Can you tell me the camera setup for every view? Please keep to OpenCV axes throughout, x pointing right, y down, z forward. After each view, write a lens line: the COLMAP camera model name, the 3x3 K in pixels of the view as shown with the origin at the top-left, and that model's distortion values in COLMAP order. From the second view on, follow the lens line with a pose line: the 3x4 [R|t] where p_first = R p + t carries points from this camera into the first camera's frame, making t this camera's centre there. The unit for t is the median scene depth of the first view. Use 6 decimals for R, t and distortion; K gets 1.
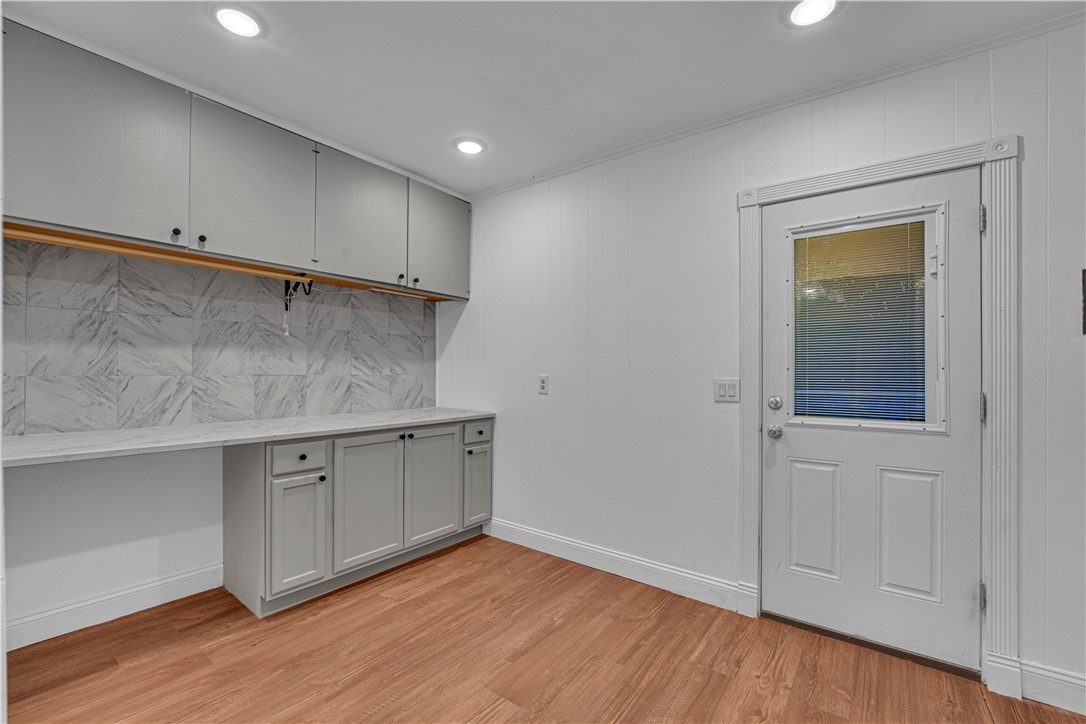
lens RADIAL K [[459.1, 0, 537.9], [0, 459.1, 361.1], [0, 0, 1]] dist [-0.025988, 0.003822]
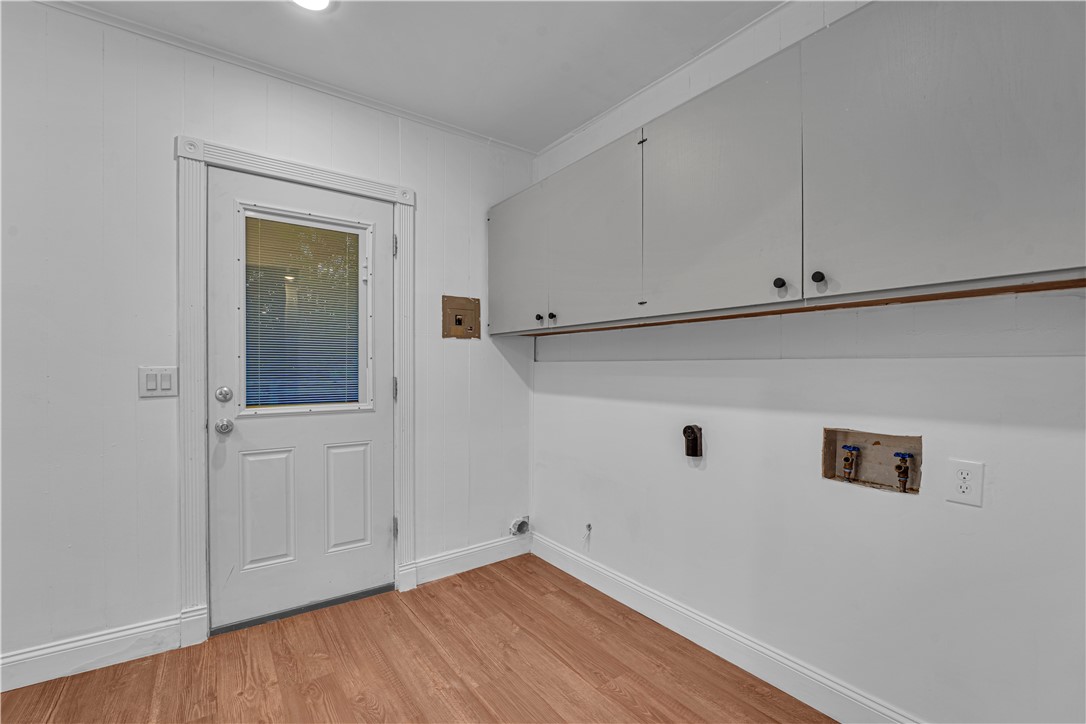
lens RADIAL K [[471.3, 0, 558.2], [0, 471.3, 373.0], [0, 0, 1]] dist [-0.021992, 0.000765]
pose [[0.276152, -0.020412, 0.960897, -0.197357], [-0.032908, 0.998987, 0.030678, 0.000229], [-0.960550, -0.040093, 0.275201, 0.134615]]
